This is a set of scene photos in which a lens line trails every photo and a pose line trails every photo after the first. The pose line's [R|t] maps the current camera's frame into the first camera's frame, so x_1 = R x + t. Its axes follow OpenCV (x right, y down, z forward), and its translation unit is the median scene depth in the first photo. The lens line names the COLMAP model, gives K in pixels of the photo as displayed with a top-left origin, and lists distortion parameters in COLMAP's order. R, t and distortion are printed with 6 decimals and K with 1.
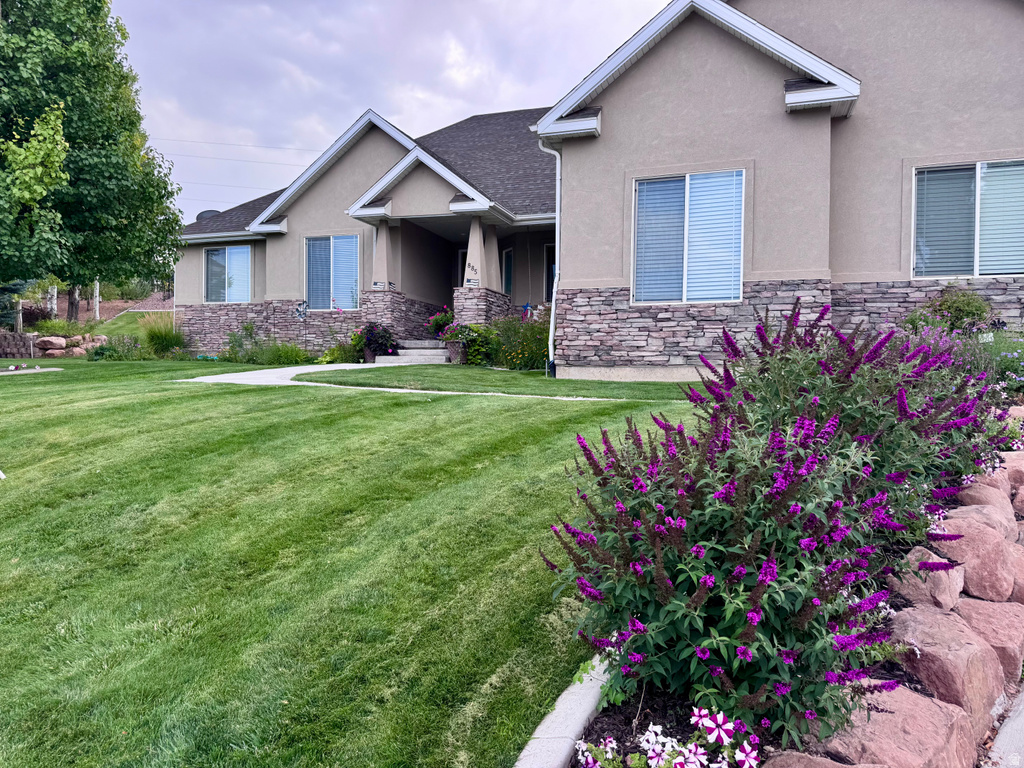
lens RADIAL K [[720.0, 0, 527.4], [0, 720.0, 387.3], [0, 0, 1]] dist [0.110034, -0.169813]
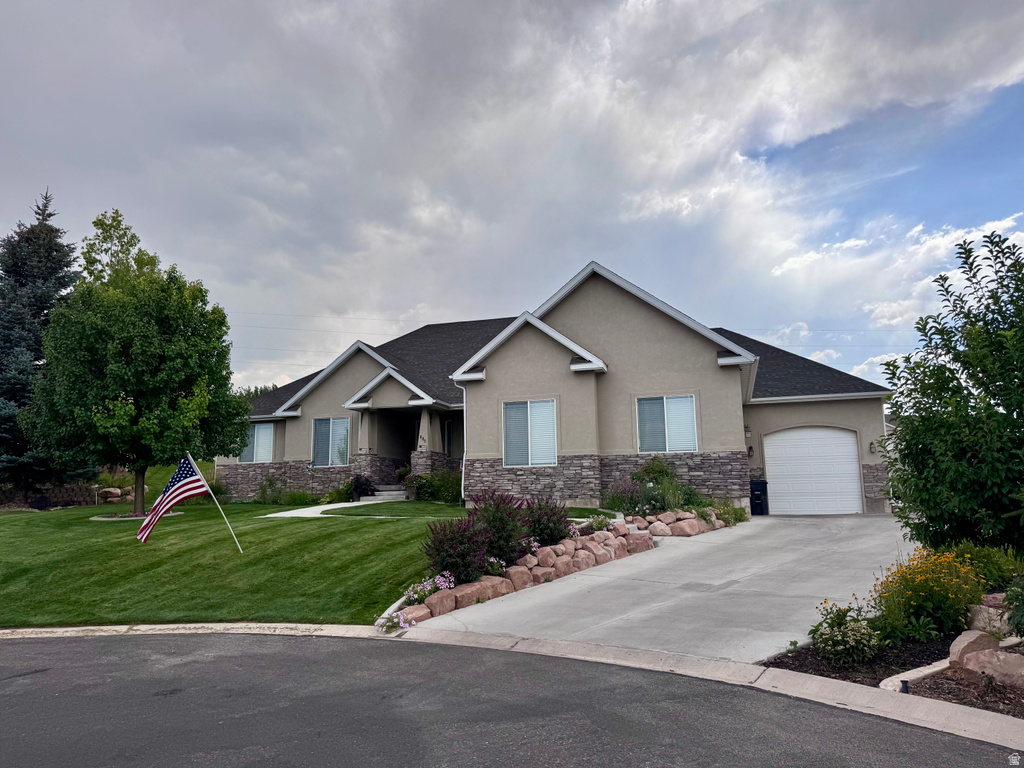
lens RADIAL K [[720.0, 0, 527.4], [0, 720.0, 387.3], [0, 0, 1]] dist [0.110034, -0.169813]
pose [[0.998627, -0.021348, 0.047842, 0.083108], [0.029313, 0.984567, -0.172534, 0.004729], [-0.043420, 0.173699, 0.983841, -0.615820]]
